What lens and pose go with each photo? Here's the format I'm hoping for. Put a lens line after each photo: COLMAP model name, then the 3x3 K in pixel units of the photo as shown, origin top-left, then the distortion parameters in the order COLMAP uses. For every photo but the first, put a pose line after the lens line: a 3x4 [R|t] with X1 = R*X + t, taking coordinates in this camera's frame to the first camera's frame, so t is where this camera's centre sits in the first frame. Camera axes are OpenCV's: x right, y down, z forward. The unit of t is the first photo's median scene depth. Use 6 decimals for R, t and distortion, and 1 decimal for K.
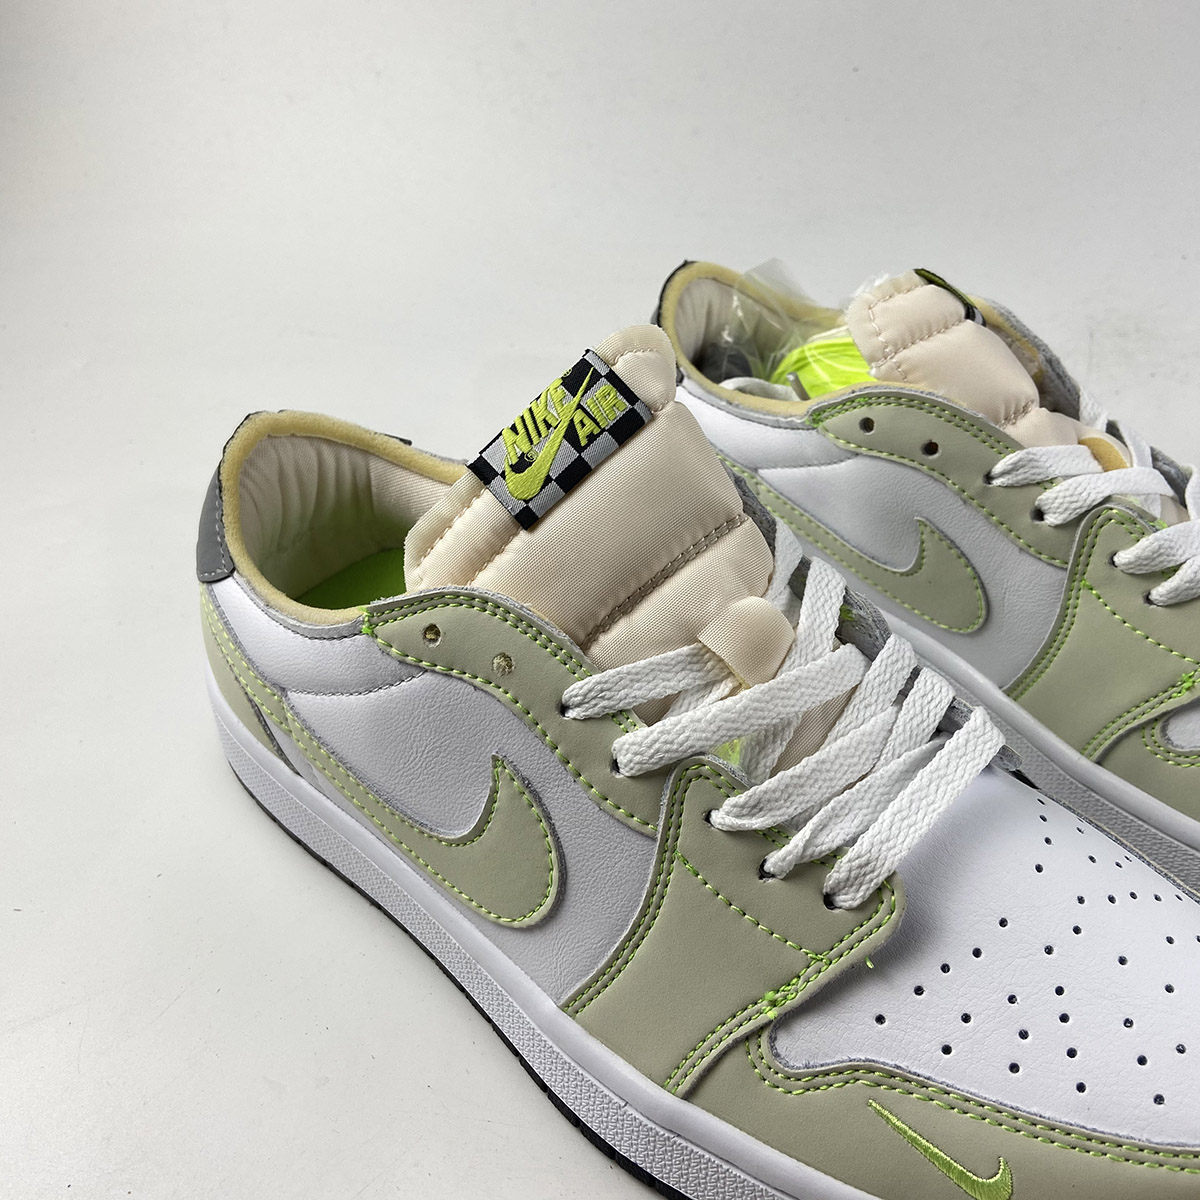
lens RADIAL K [[1426.4, 0, 599.6], [0, 1426.4, 654.9], [0, 0, 1]] dist [0.115582, -0.247499]
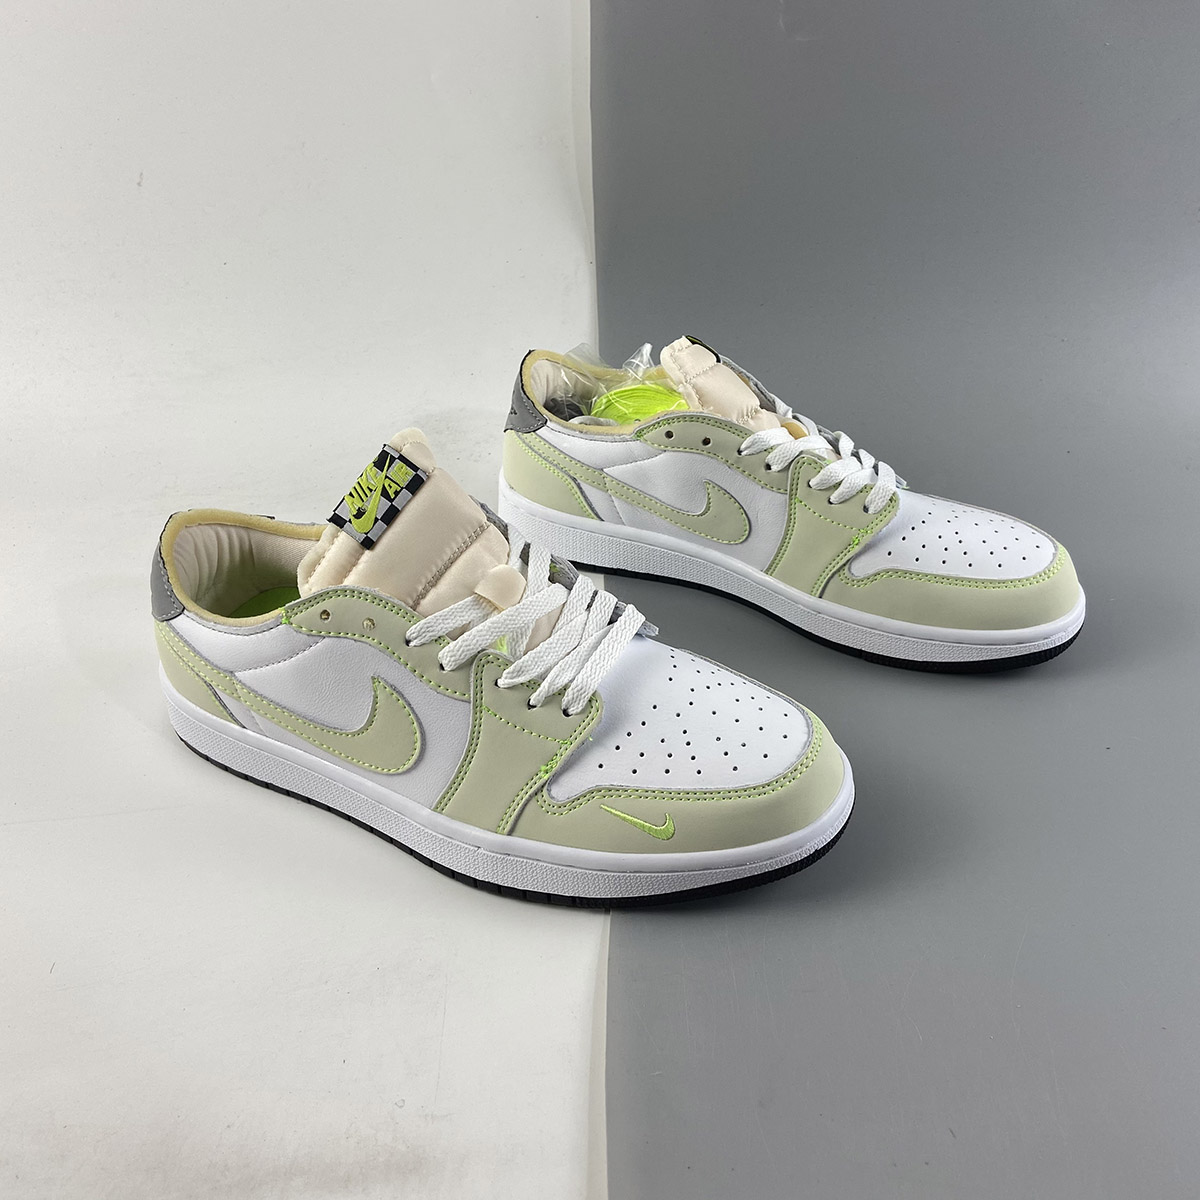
lens RADIAL K [[1426.4, 0, 599.6], [0, 1426.4, 654.9], [0, 0, 1]] dist [0.115582, -0.247499]
pose [[0.974705, -0.163769, 0.152084, -0.064634], [0.170850, 0.984688, -0.034635, 0.153711], [-0.144083, 0.059742, 0.987761, -0.795960]]
